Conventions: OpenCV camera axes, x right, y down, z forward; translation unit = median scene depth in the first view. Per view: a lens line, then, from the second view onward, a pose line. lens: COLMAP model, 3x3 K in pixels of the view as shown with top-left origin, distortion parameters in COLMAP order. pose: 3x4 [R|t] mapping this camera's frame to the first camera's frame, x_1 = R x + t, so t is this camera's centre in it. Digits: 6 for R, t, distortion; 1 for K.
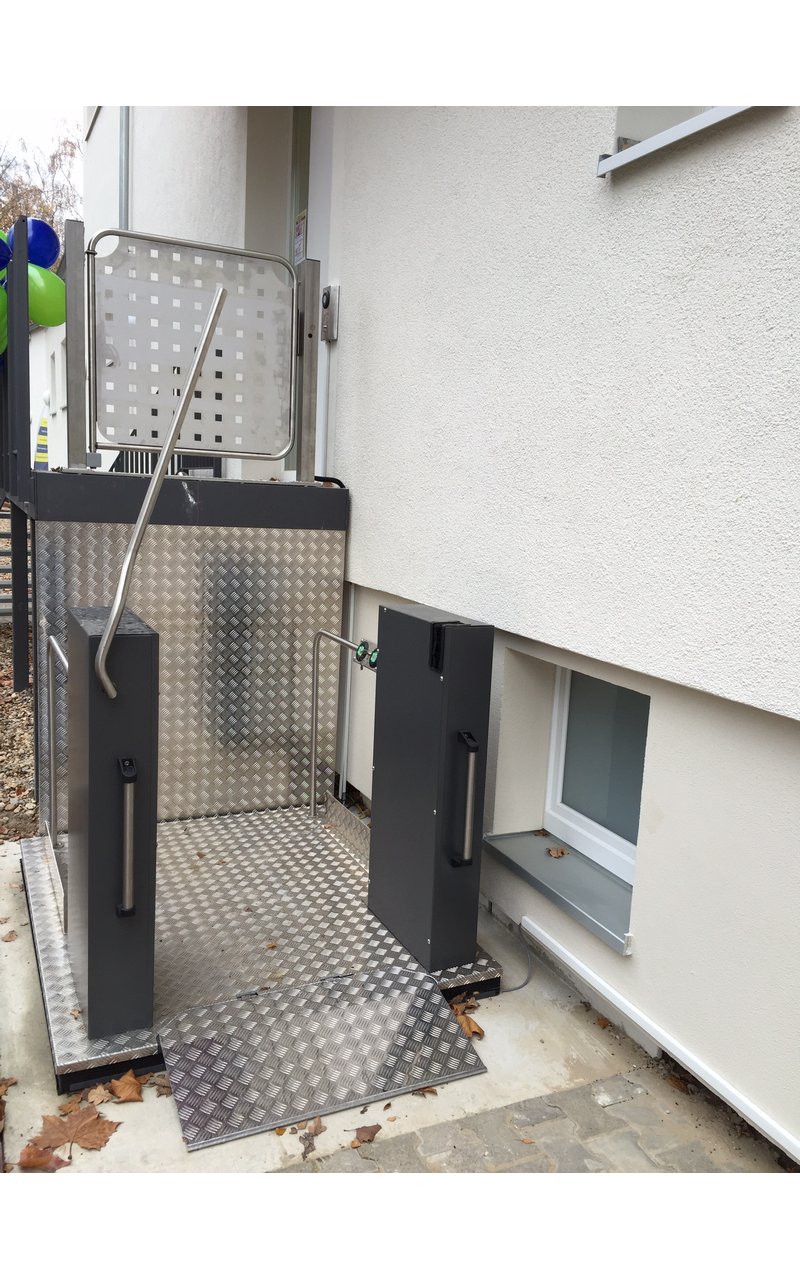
lens RADIAL K [[913.9, 0, 397.8], [0, 913.9, 637.2], [0, 0, 1]] dist [0.048813, -0.056081]
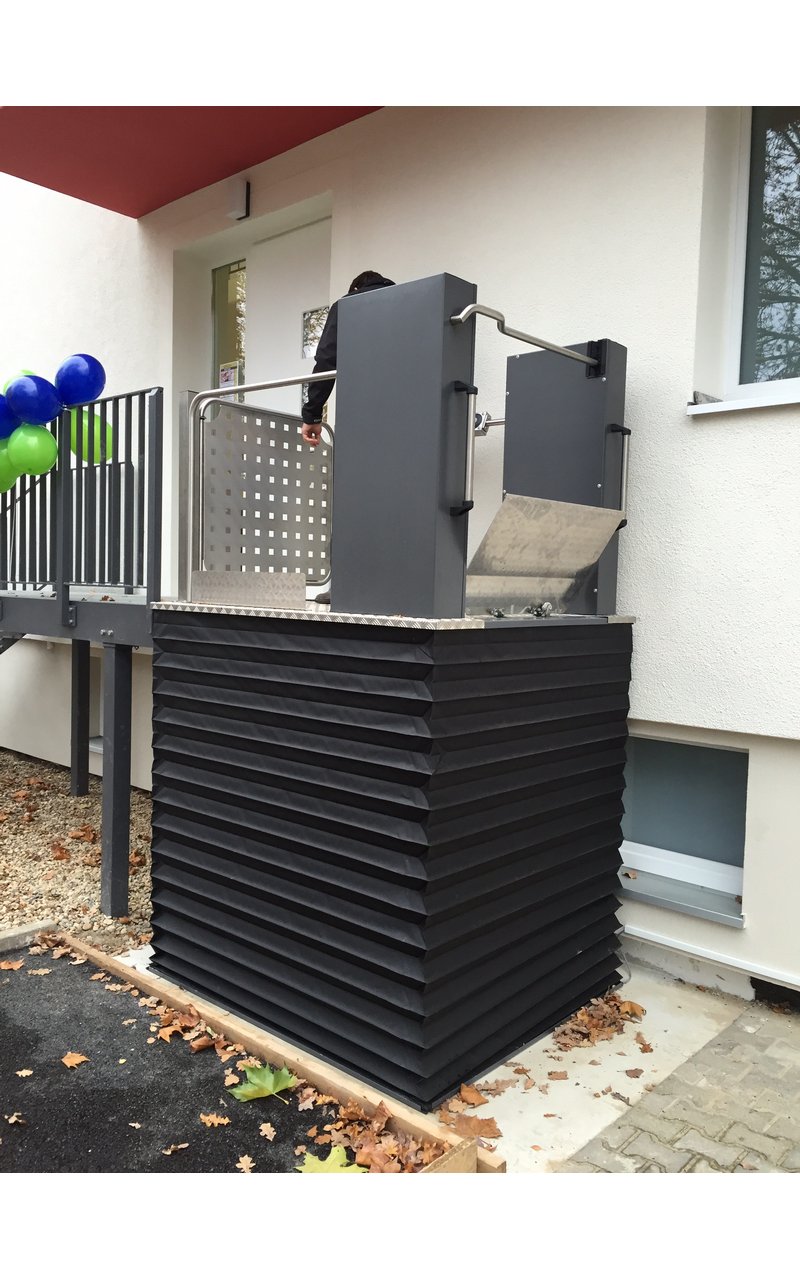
lens RADIAL K [[913.9, 0, 397.9], [0, 913.9, 634.6], [0, 0, 1]] dist [0.048813, -0.056081]
pose [[0.919039, -0.046970, 0.391358, -0.649119], [0.082901, 0.993700, -0.075416, -0.043552], [-0.385350, 0.101754, 0.917143, -0.146888]]
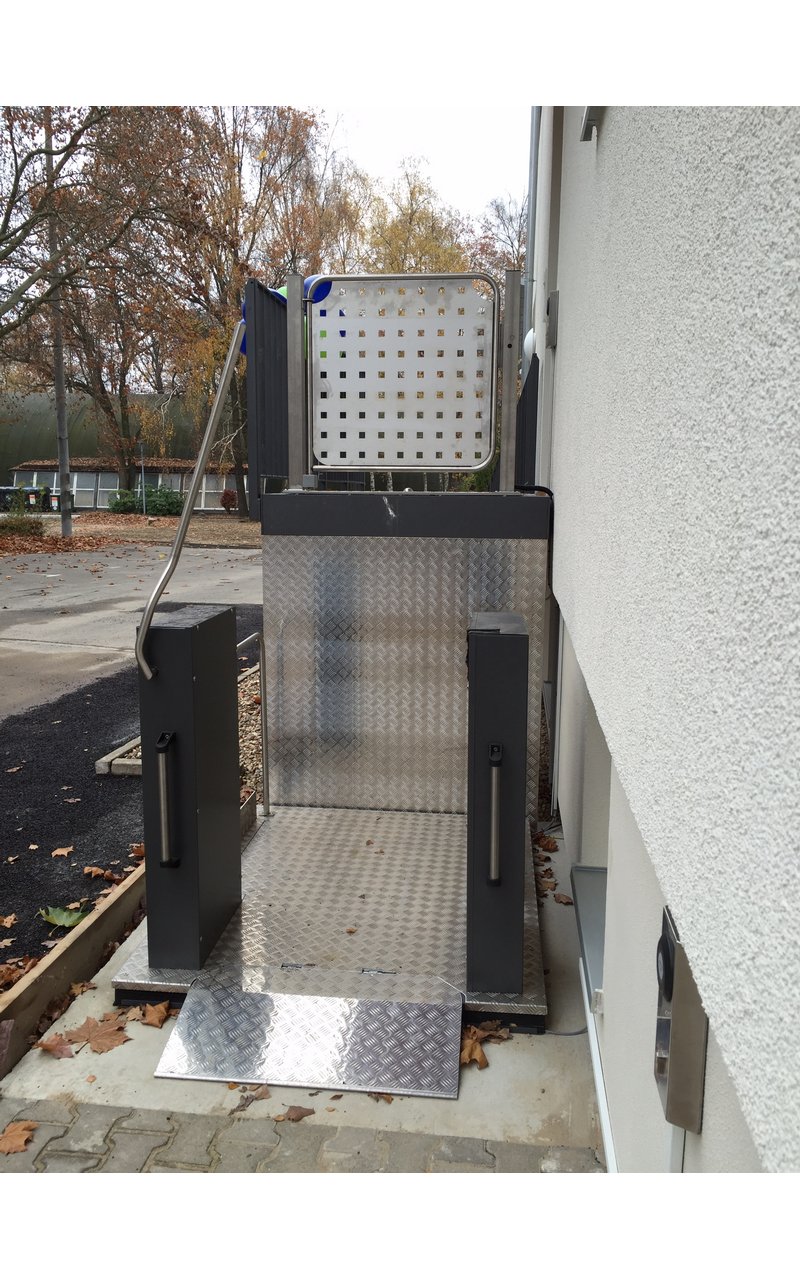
lens RADIAL K [[913.9, 0, 398.7], [0, 913.9, 634.8], [0, 0, 1]] dist [0.048813, -0.056081]
pose [[0.853036, 0.040593, -0.520271, 0.424903], [-0.050484, 0.998713, -0.004851, -0.002342], [0.519405, 0.030403, 0.853987, 0.110513]]
